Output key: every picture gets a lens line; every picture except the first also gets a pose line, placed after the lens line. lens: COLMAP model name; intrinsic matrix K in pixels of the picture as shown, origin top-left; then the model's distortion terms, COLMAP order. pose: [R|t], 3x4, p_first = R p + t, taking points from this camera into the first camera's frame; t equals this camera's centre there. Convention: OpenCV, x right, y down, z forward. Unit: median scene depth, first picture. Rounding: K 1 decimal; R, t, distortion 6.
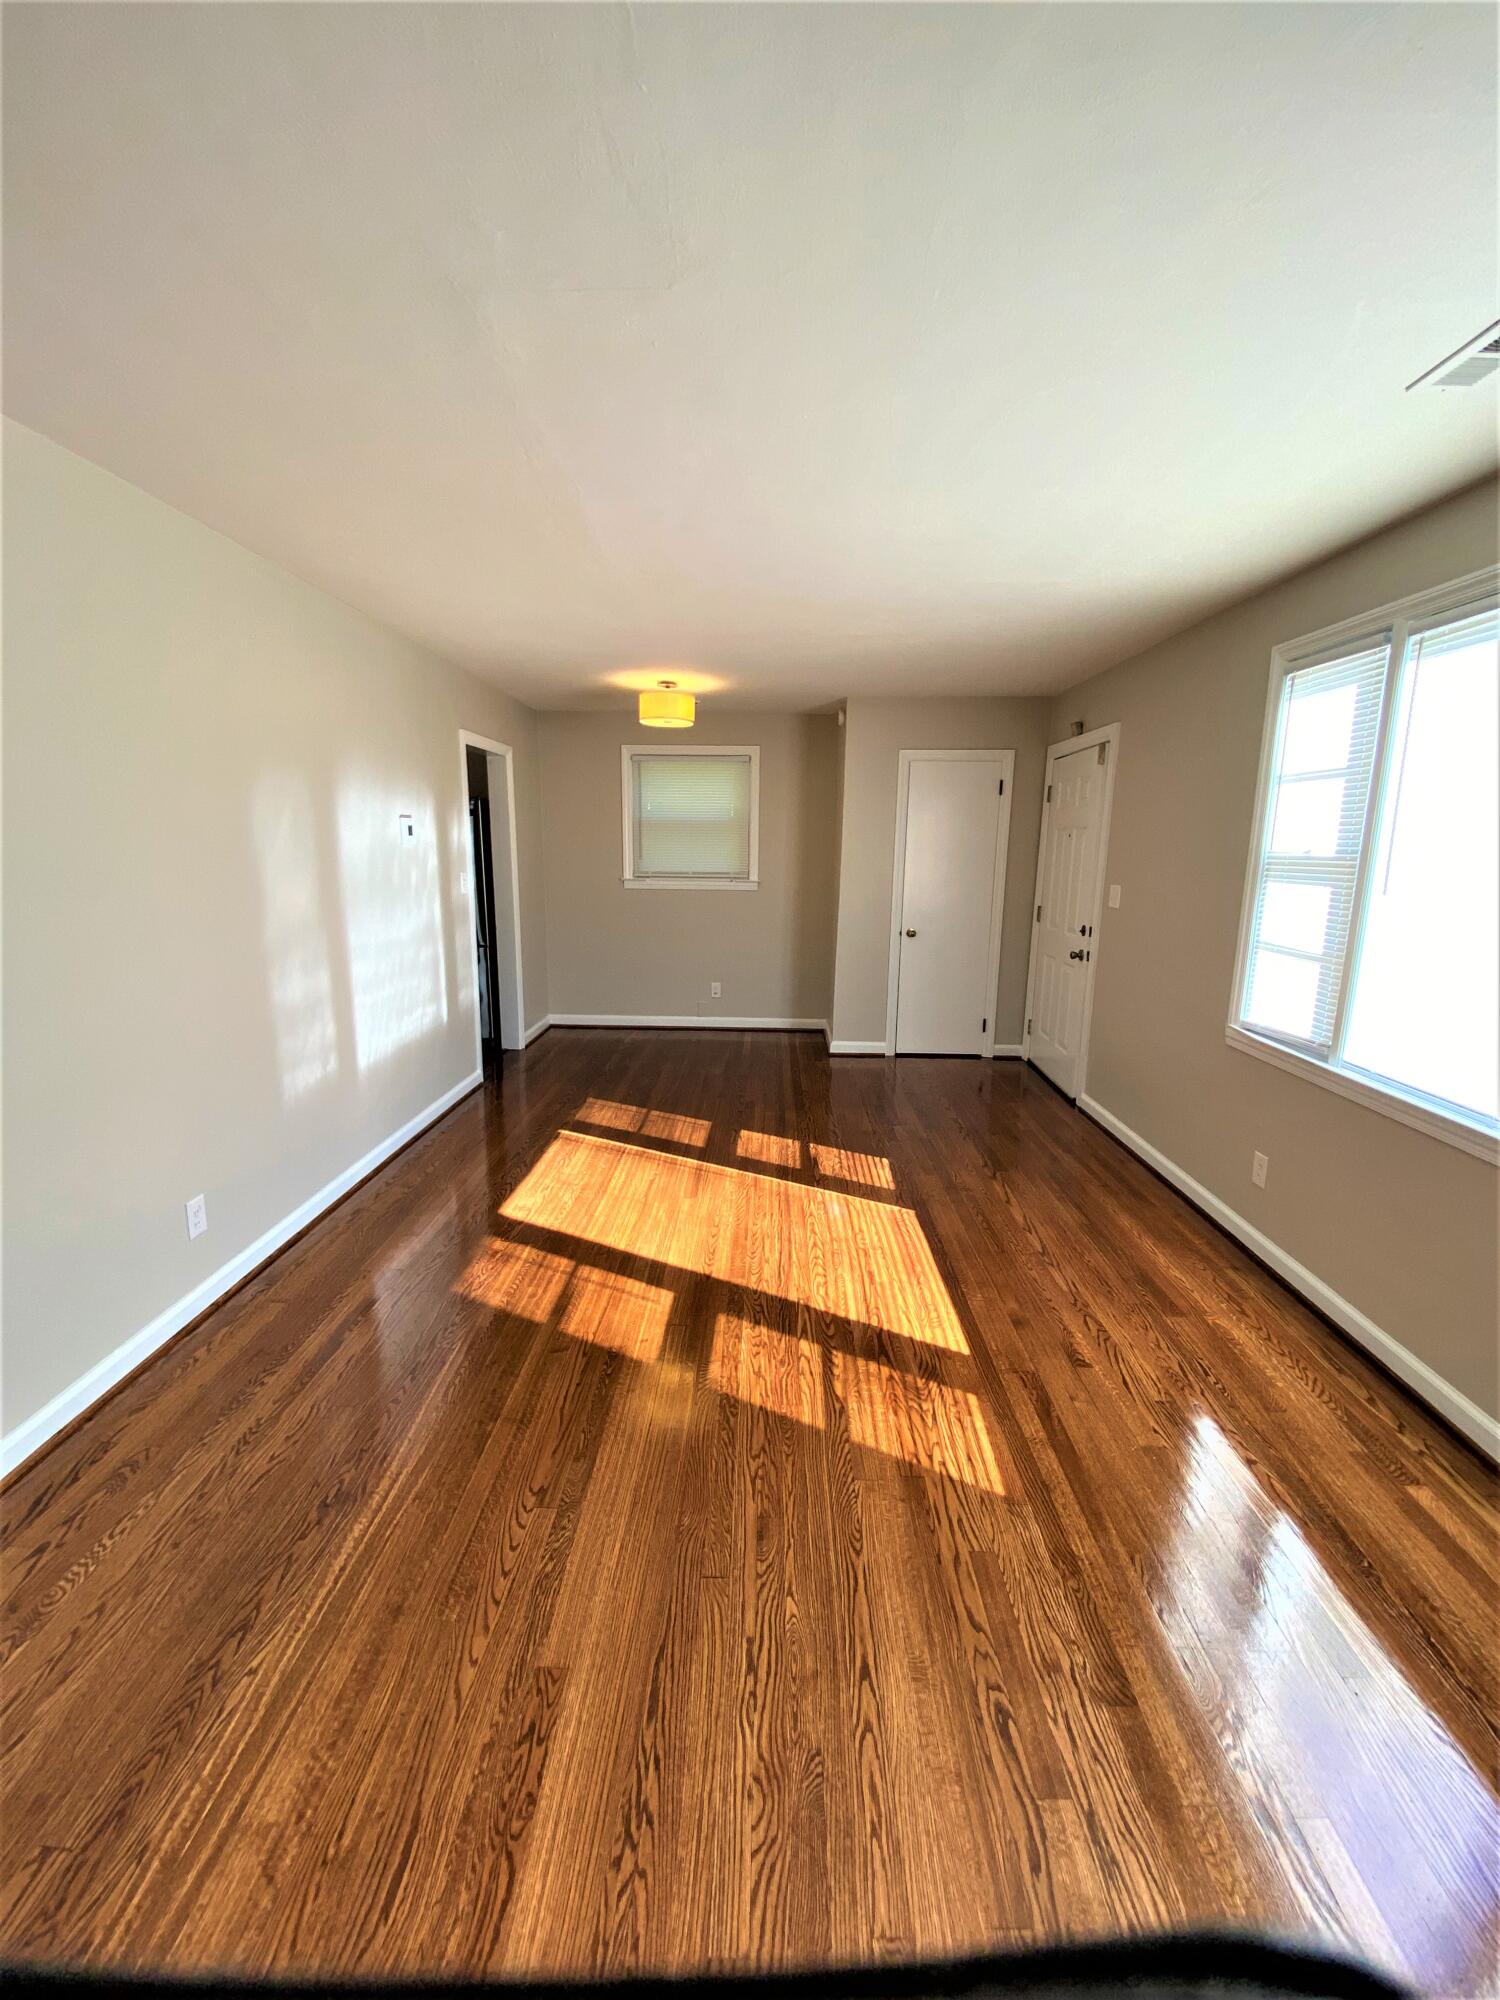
lens RADIAL K [[806.1, 0, 748.3], [0, 806.1, 988.7], [0, 0, 1]] dist [0.032630, -0.028468]
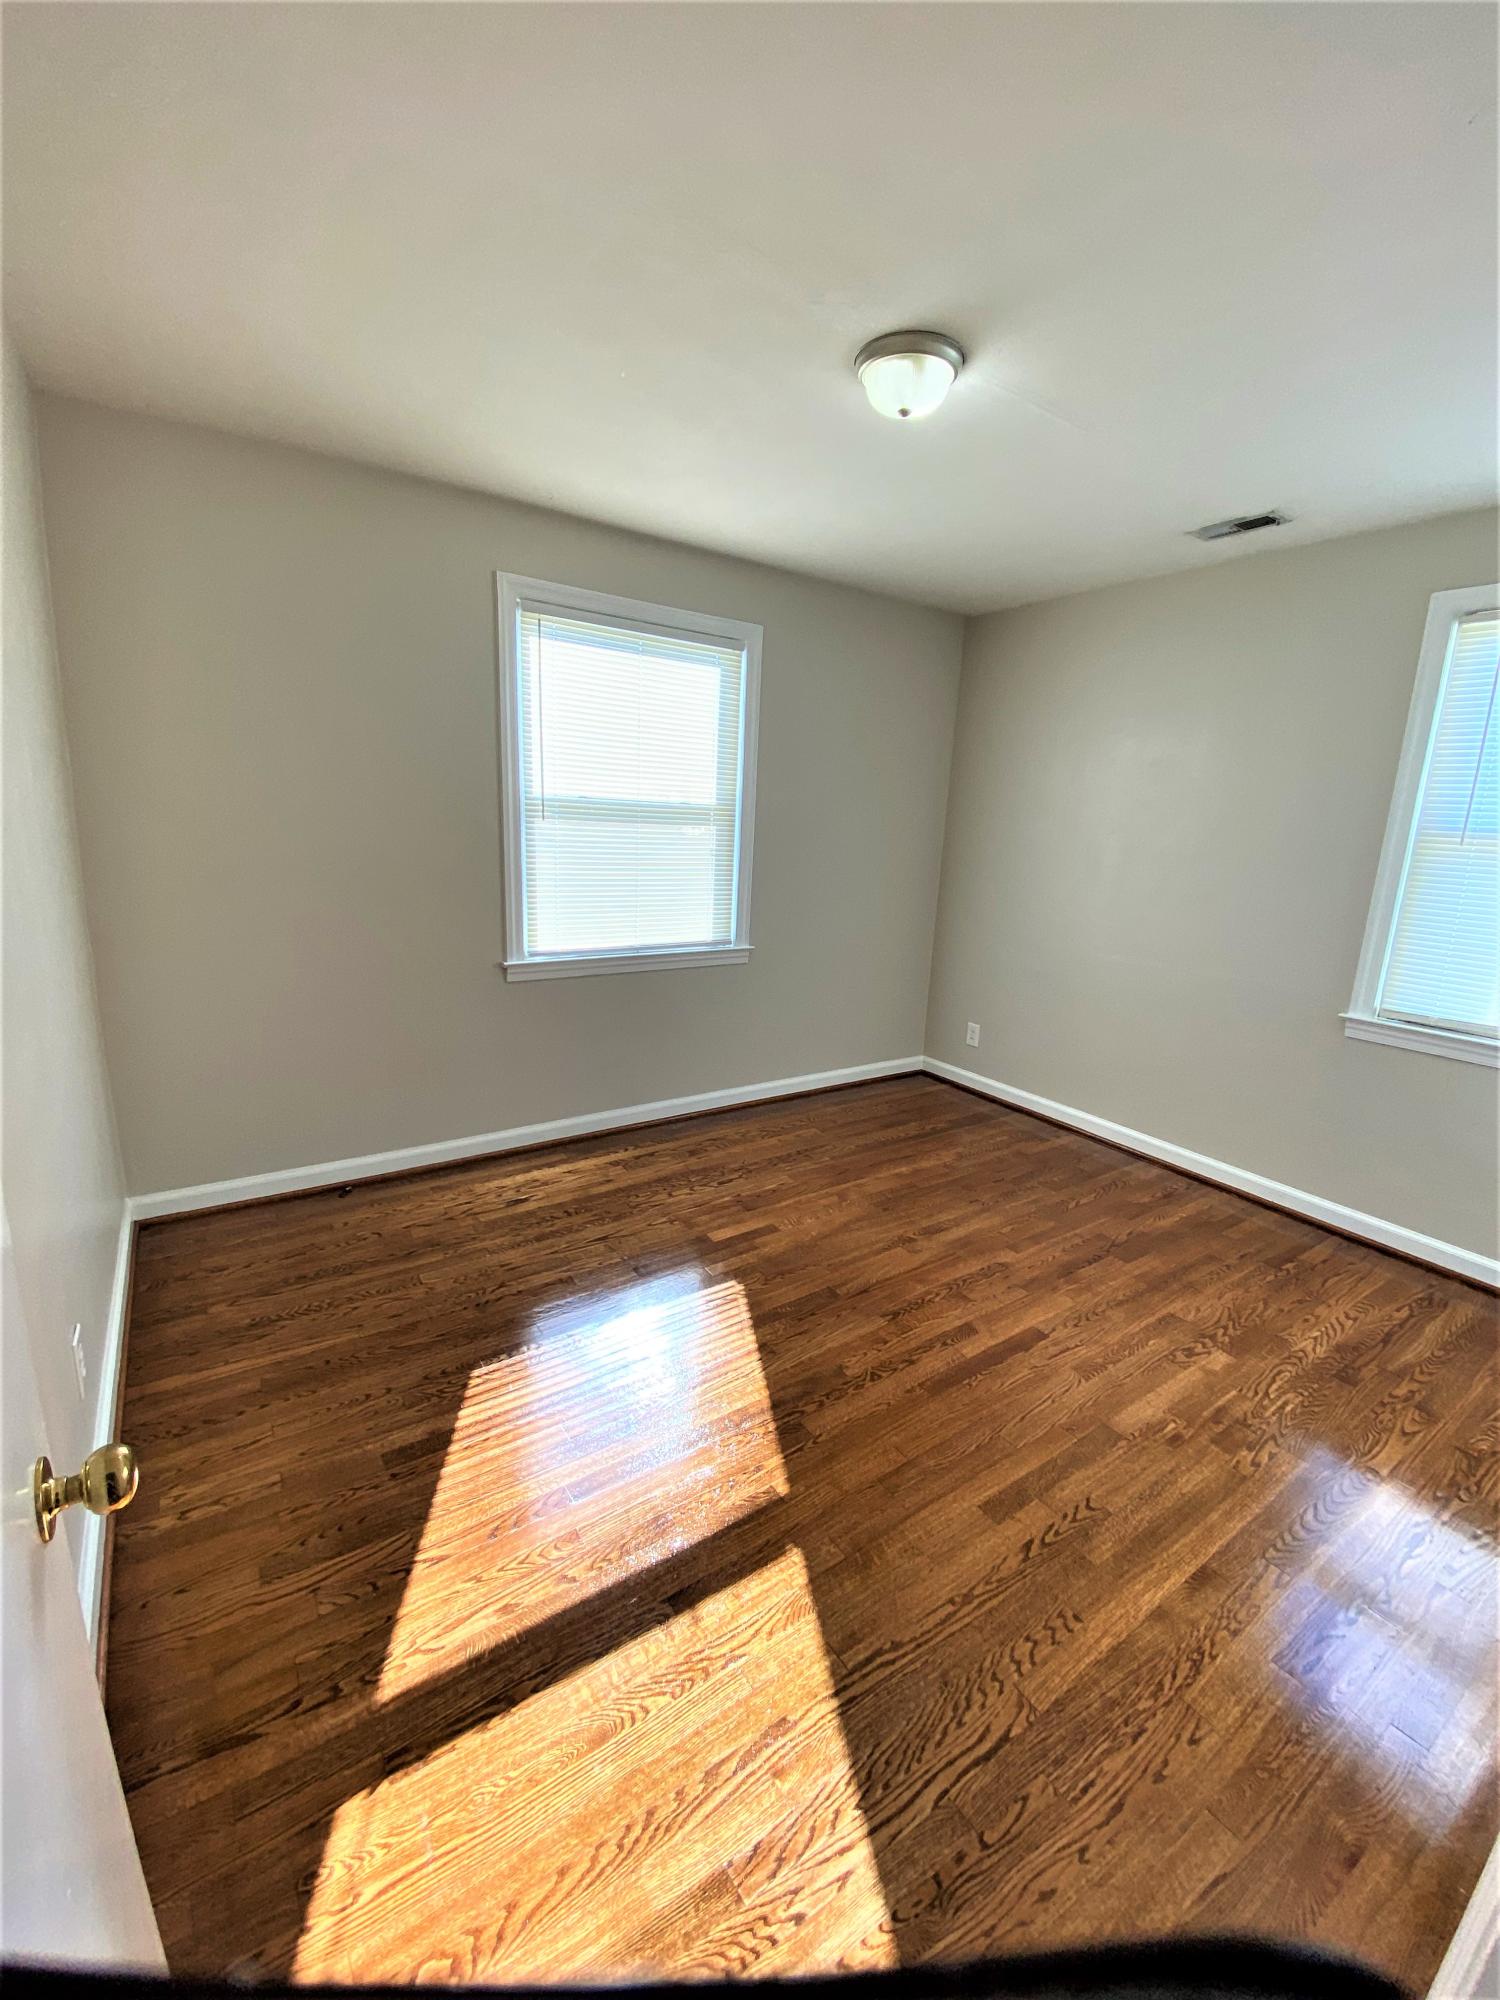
lens RADIAL K [[806.1, 0, 748.3], [0, 806.1, 988.7], [0, 0, 1]] dist [0.032630, -0.028468]
pose [[-0.575987, -0.235392, 0.782835, -0.399125], [0.077502, 0.937605, 0.338955, -0.262319], [-0.813777, 0.255905, -0.521804, 1.389737]]
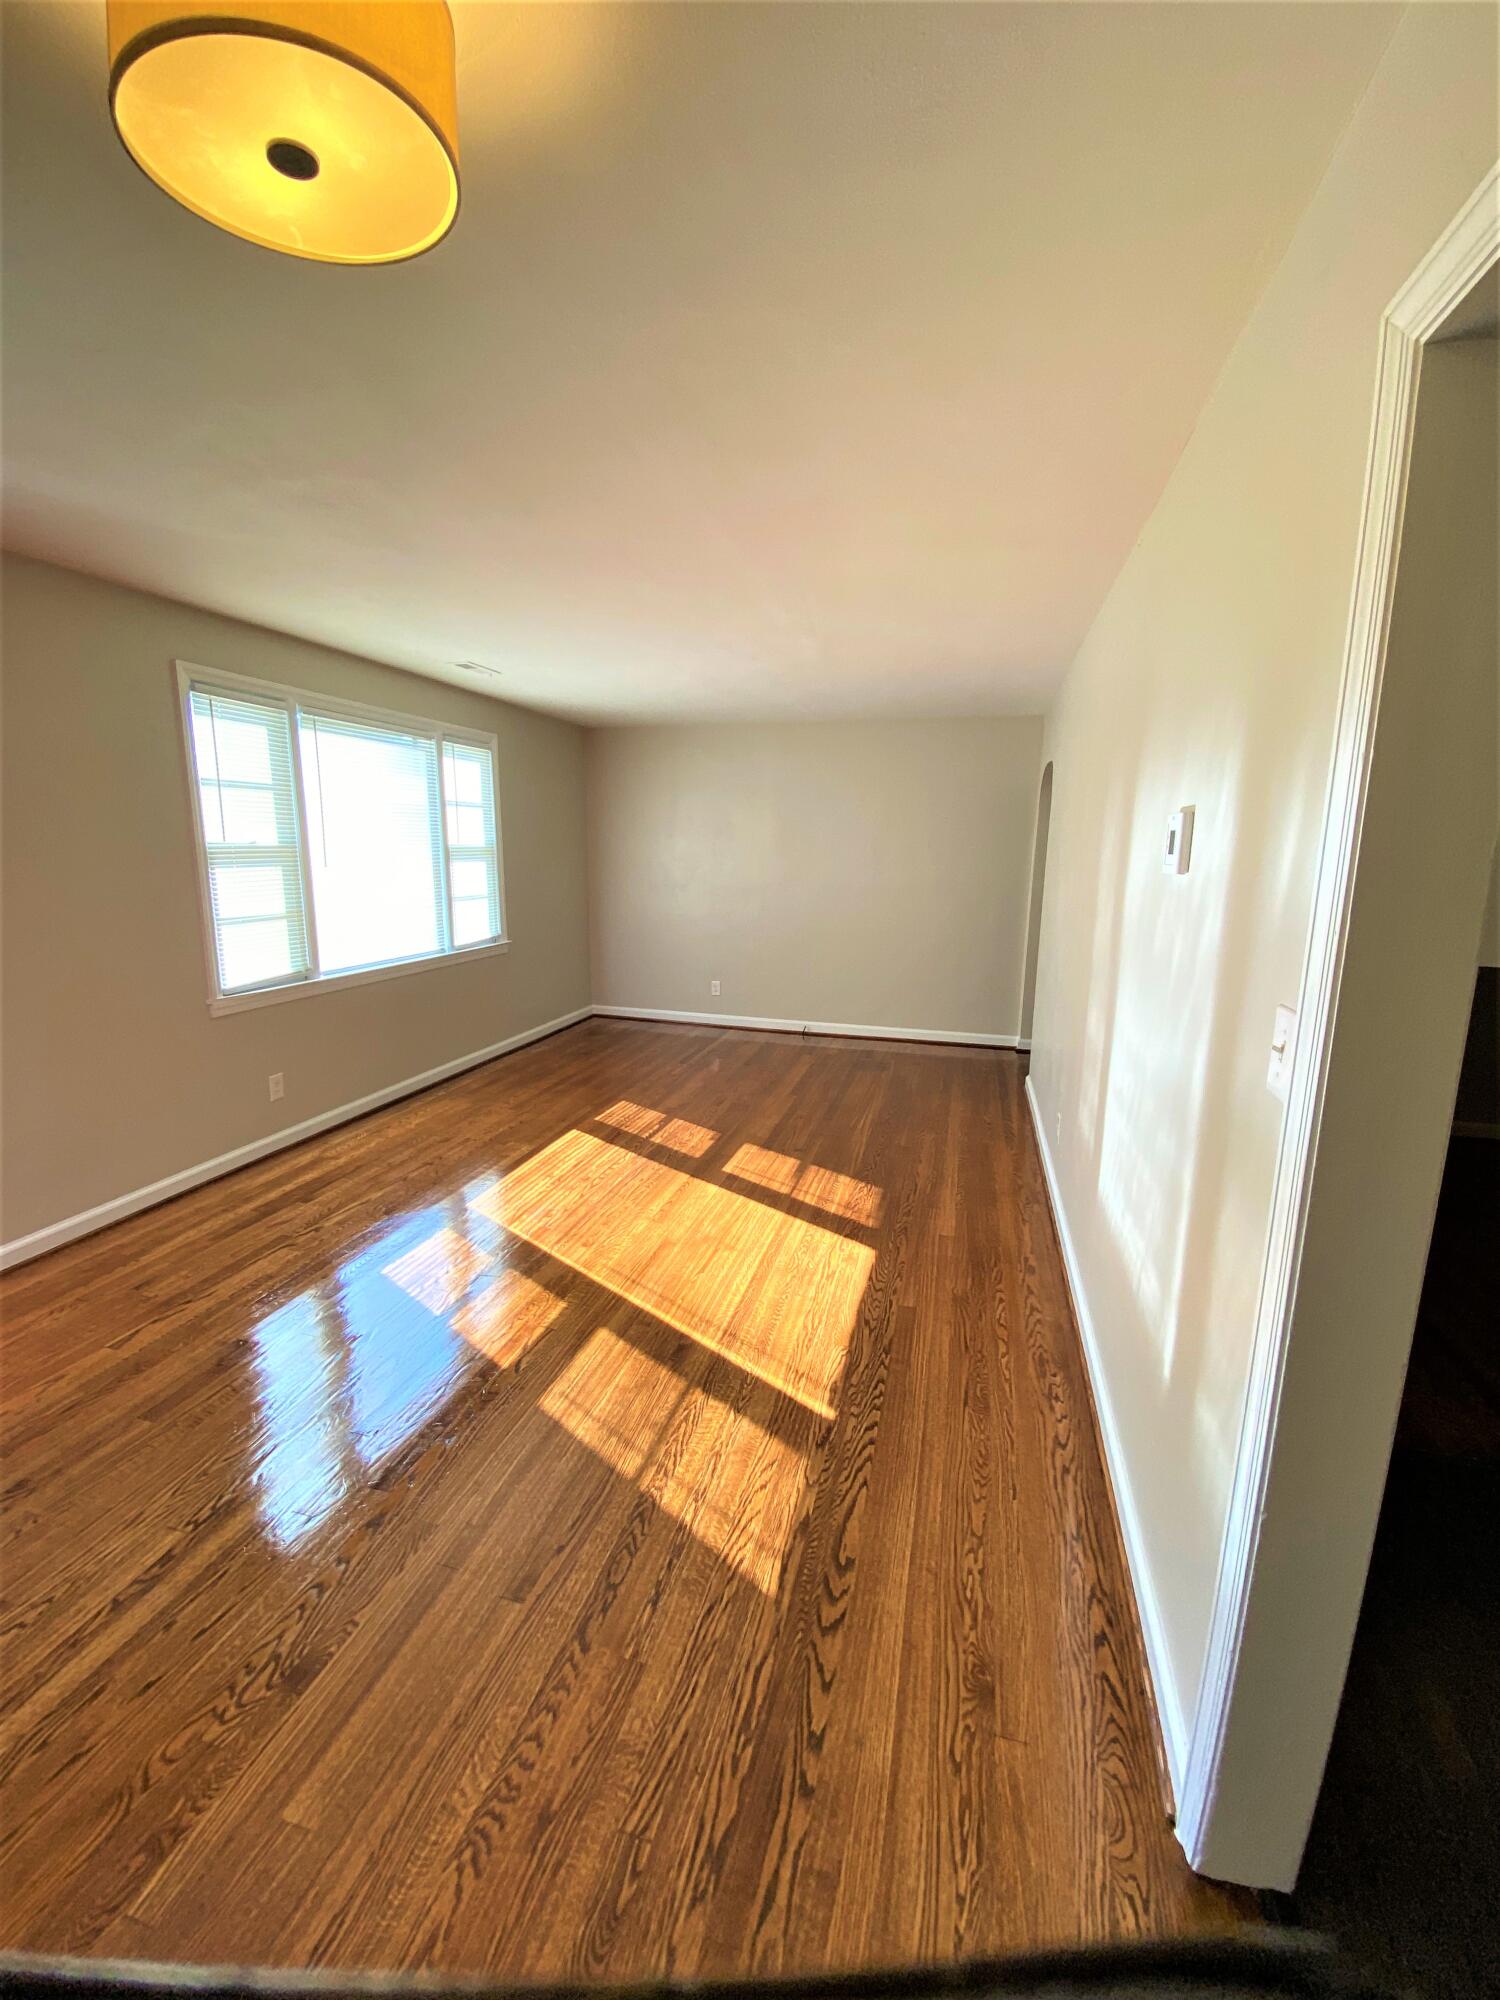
lens RADIAL K [[806.1, 0, 748.3], [0, 806.1, 988.7], [0, 0, 1]] dist [0.032630, -0.028468]
pose [[-0.970599, -0.068560, 0.230731, -0.399425], [0.016467, 0.937419, 0.347815, -0.368903], [-0.240137, 0.341388, -0.908729, 1.965451]]
